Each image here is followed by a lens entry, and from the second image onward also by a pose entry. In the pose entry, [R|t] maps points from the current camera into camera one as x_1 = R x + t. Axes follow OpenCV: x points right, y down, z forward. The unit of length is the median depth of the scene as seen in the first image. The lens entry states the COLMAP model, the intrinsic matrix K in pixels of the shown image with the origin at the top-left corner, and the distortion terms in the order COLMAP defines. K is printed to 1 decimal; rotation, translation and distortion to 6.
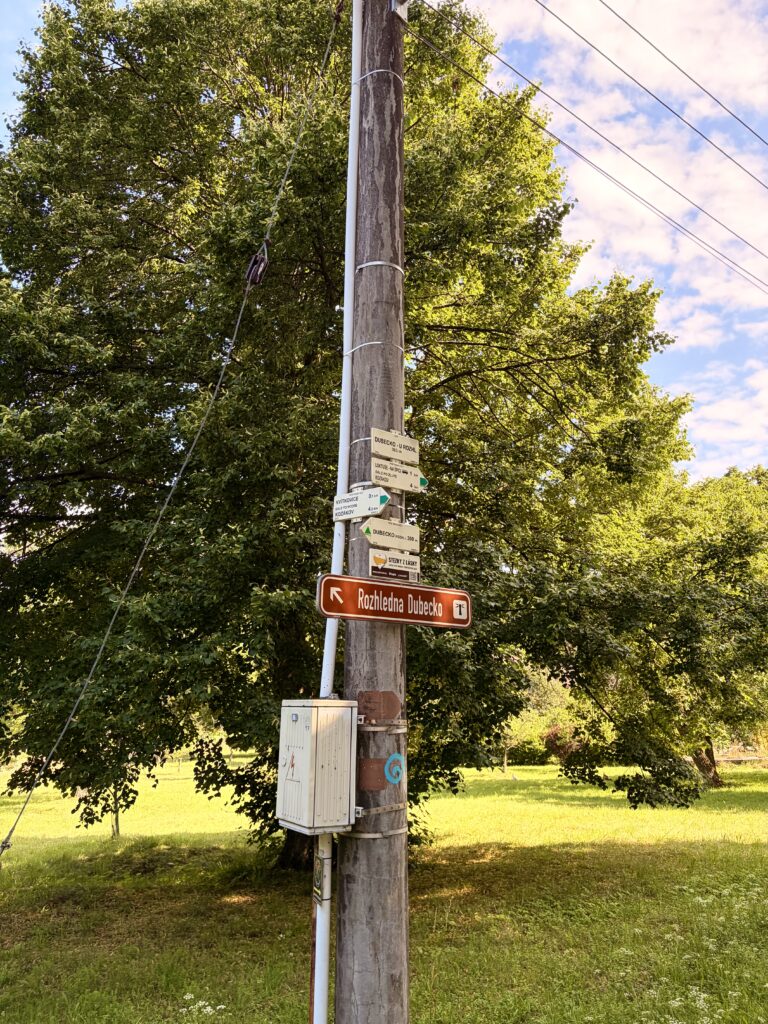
lens RADIAL K [[773.6, 0, 384.0], [0, 773.6, 512.0], [0, 0, 1]] dist [0.050917, -0.000912]
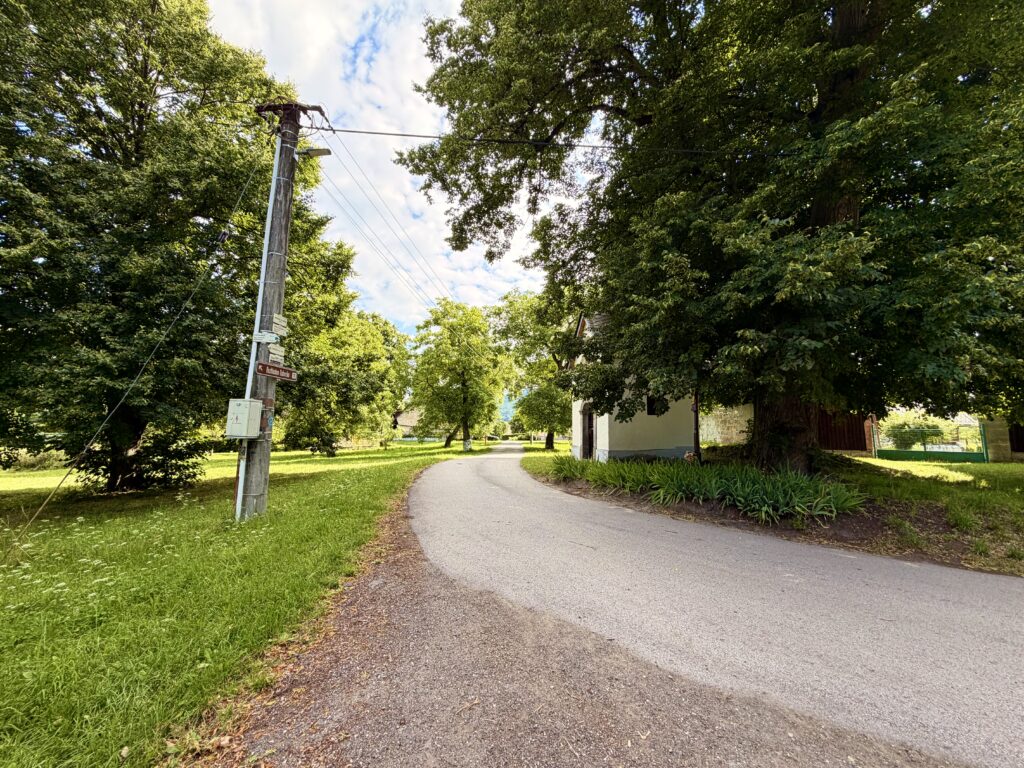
lens RADIAL K [[416.1, 0, 512.0], [0, 416.1, 384.0], [0, 0, 1]] dist [-0.021992, 0.000046]
pose [[0.696095, 0.098583, 0.711149, -0.475512], [-0.195594, 0.979100, 0.055725, -0.108661], [-0.690793, -0.177886, 0.700829, -0.797195]]
